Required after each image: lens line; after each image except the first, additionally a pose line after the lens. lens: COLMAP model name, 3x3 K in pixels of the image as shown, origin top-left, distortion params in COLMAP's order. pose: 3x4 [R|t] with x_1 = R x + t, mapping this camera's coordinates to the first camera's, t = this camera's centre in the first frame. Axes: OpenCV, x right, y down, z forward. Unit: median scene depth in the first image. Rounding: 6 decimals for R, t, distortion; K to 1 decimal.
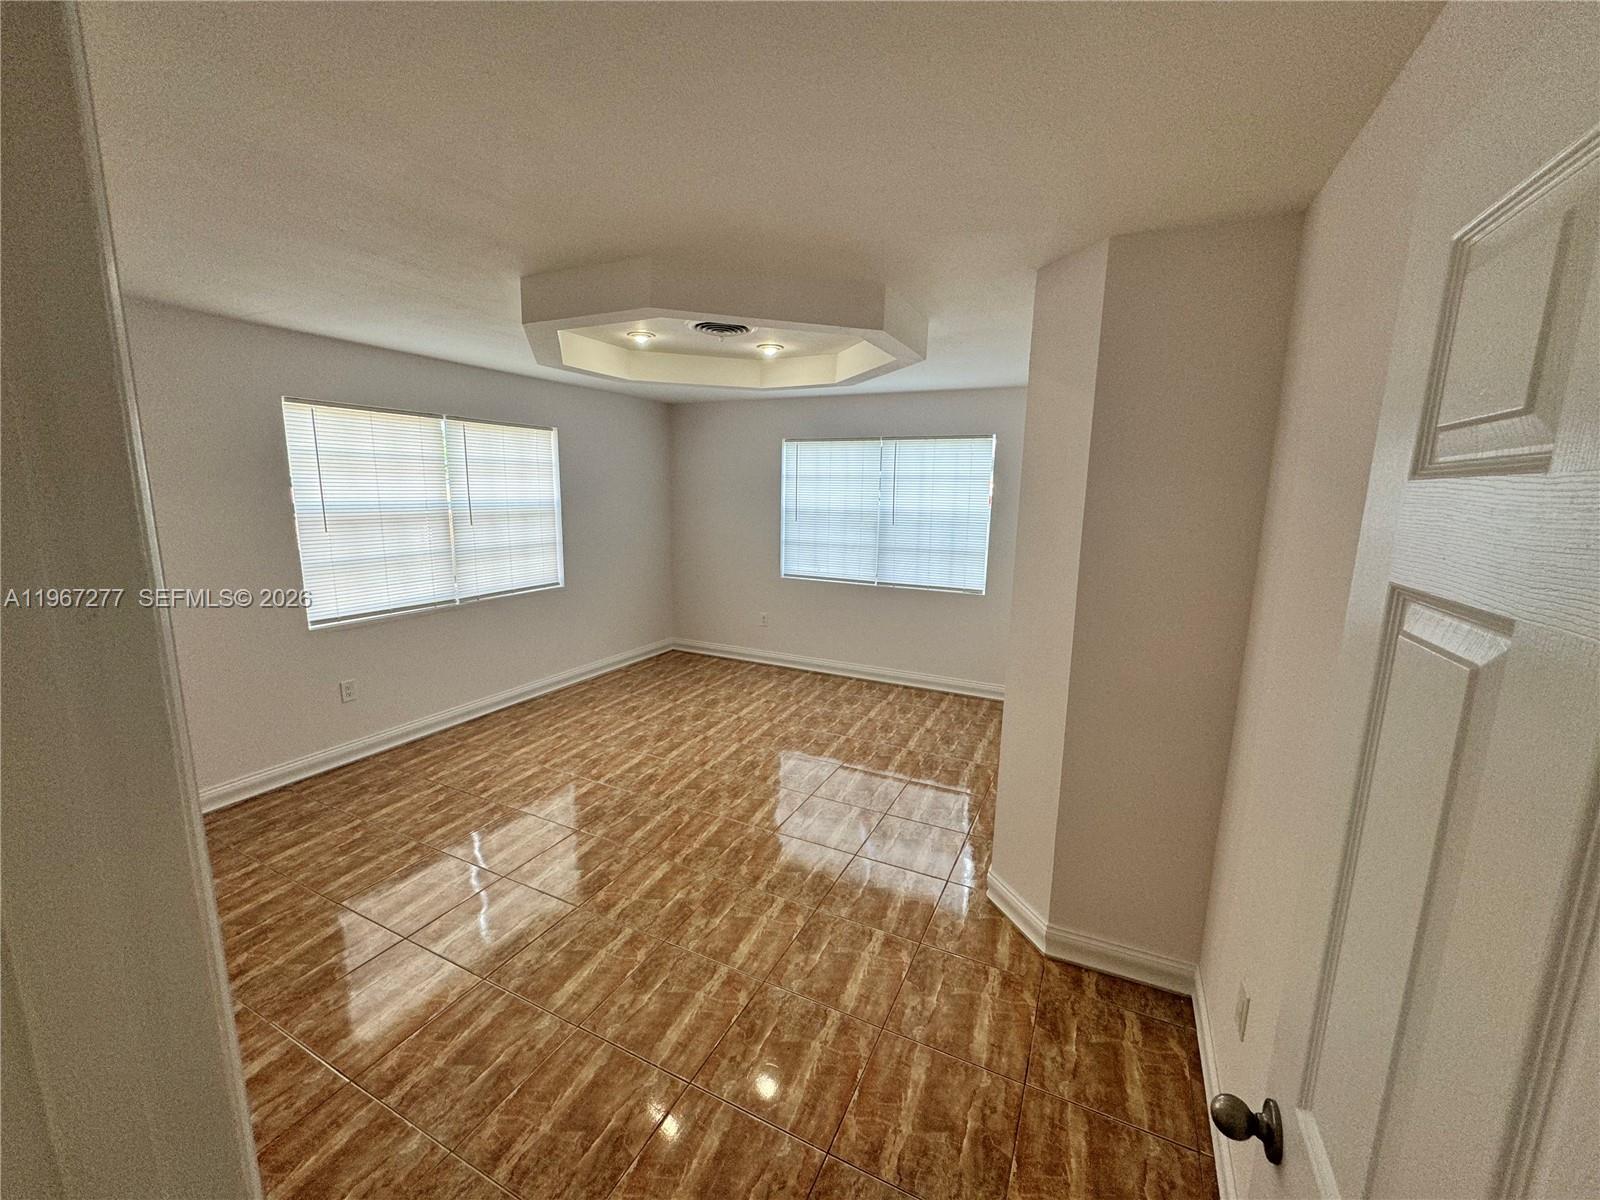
lens RADIAL K [[641.5, 0, 799.0], [0, 641.5, 597.3], [0, 0, 1]] dist [0.001692, -0.000205]
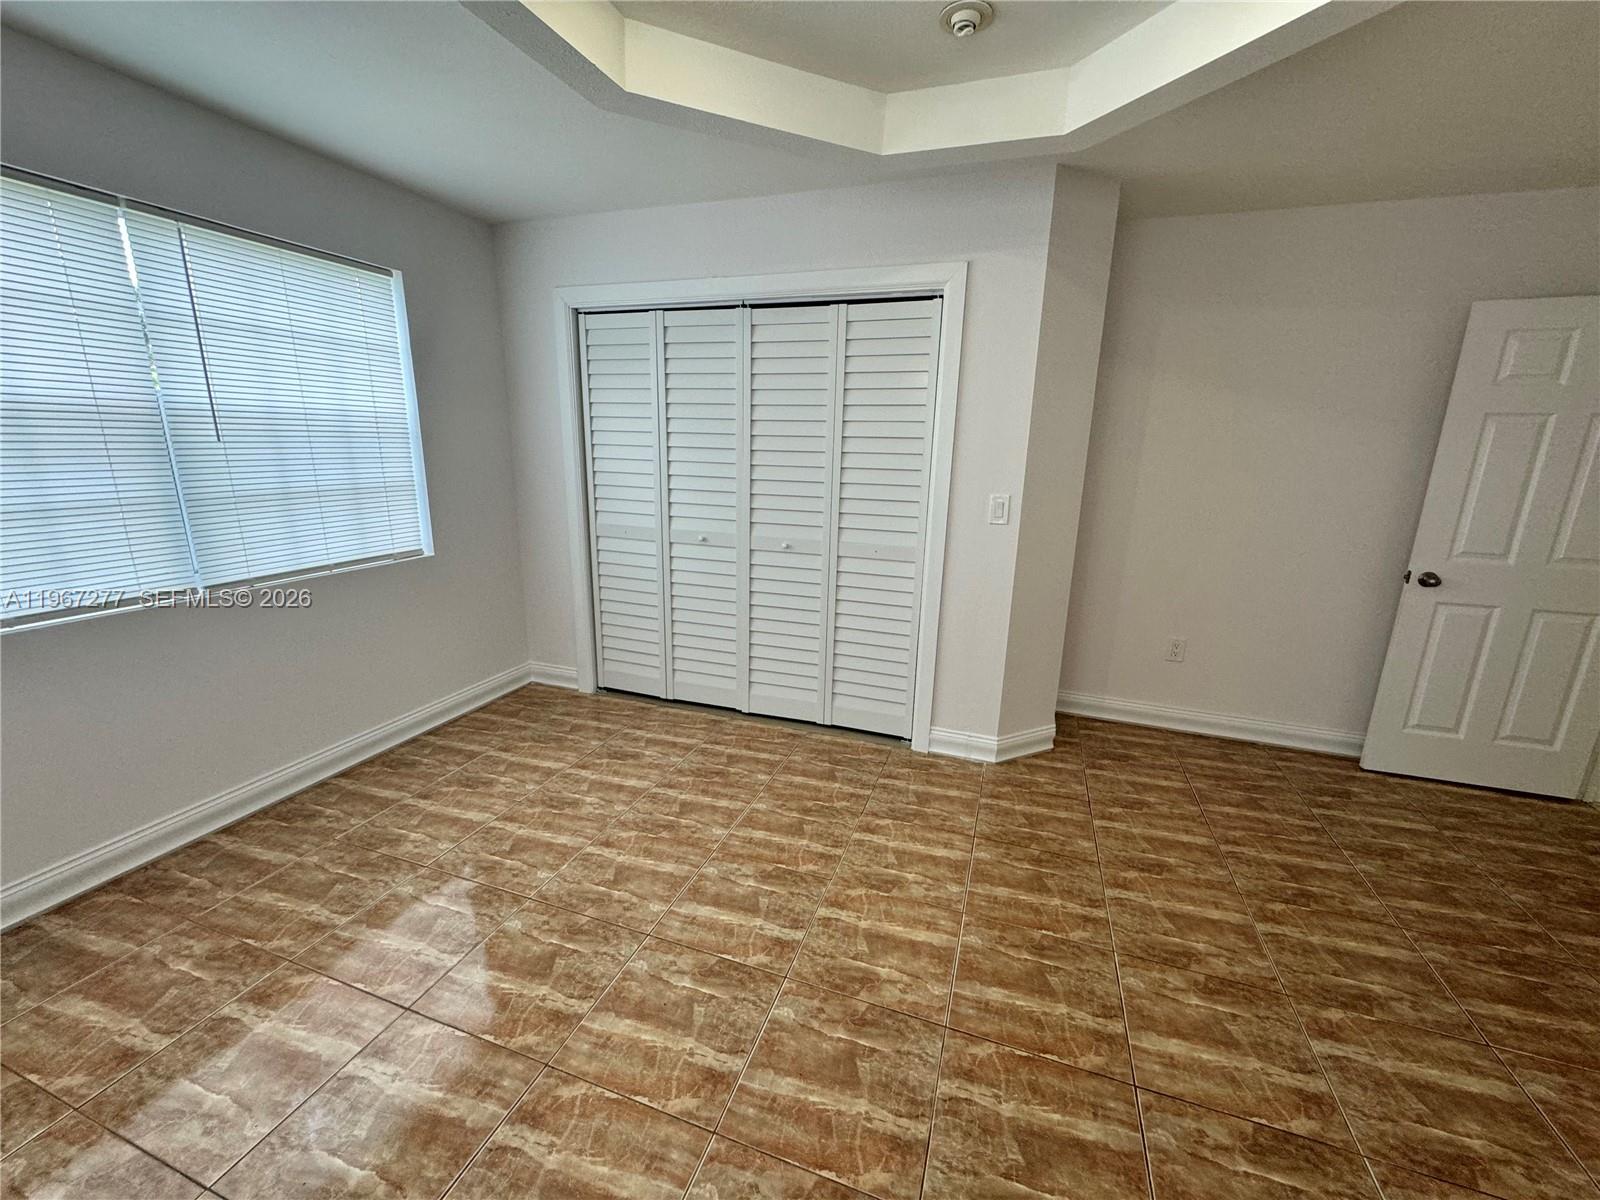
lens RADIAL K [[641.5, 0, 799.0], [0, 641.5, 597.3], [0, 0, 1]] dist [0.001692, -0.000205]
pose [[-0.121761, -0.253845, 0.959550, -0.496730], [0.142282, 0.952295, 0.269981, -0.116414], [-0.982309, 0.169400, -0.079835, 1.041040]]
